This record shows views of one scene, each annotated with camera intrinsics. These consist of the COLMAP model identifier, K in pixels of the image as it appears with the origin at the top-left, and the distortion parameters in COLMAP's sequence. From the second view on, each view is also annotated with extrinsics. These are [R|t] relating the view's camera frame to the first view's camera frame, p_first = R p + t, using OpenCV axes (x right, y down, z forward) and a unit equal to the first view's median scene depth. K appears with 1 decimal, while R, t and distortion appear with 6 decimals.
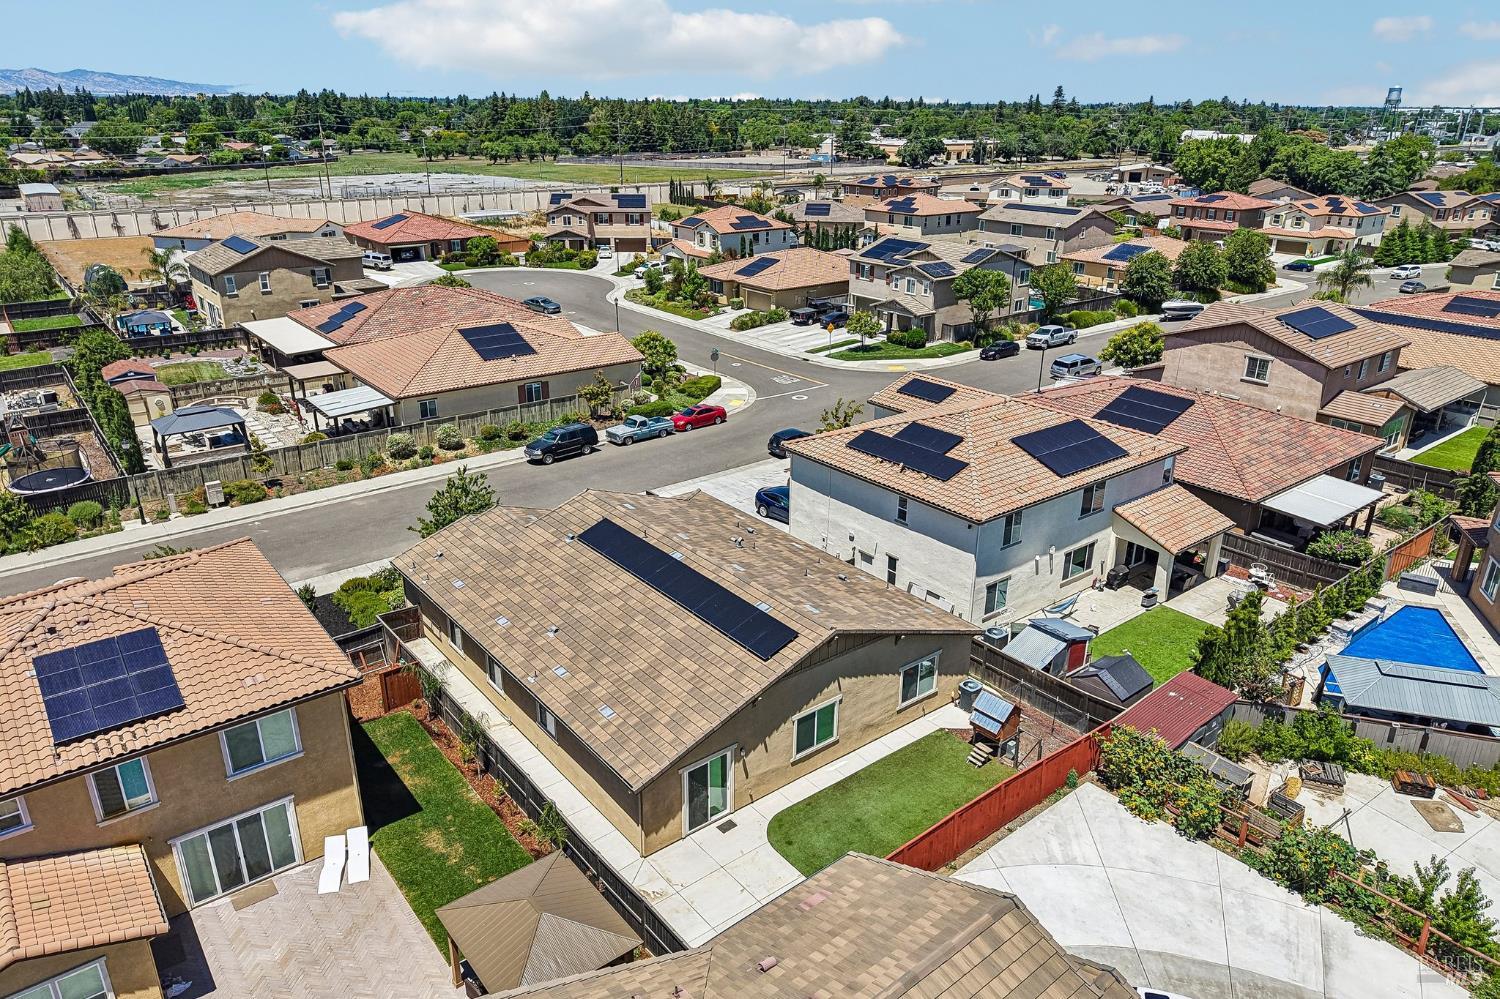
lens RADIAL K [[997.6, 0, 748.3], [0, 997.6, 510.1], [0, 0, 1]] dist [0.048183, -0.061519]
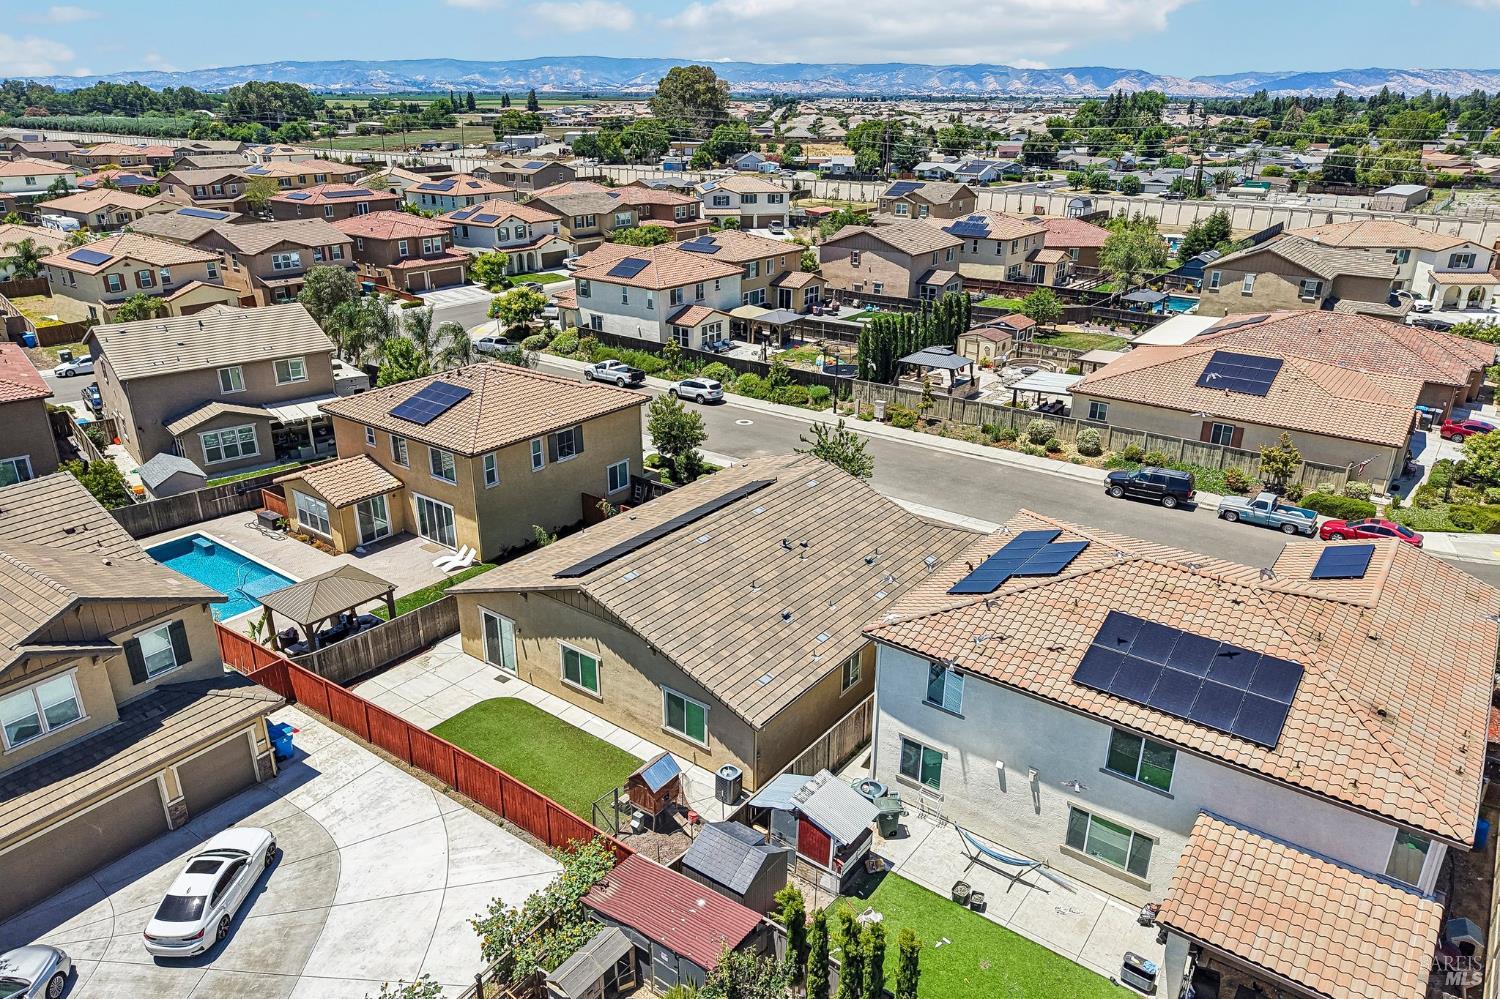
lens RADIAL K [[997.6, 0, 748.3], [0, 997.6, 510.1], [0, 0, 1]] dist [0.048183, -0.061519]
pose [[0.253445, 0.361808, -0.897140, 0.437442], [-0.366648, 0.894152, 0.257024, -0.120403], [0.895173, 0.263793, 0.359275, 0.310310]]
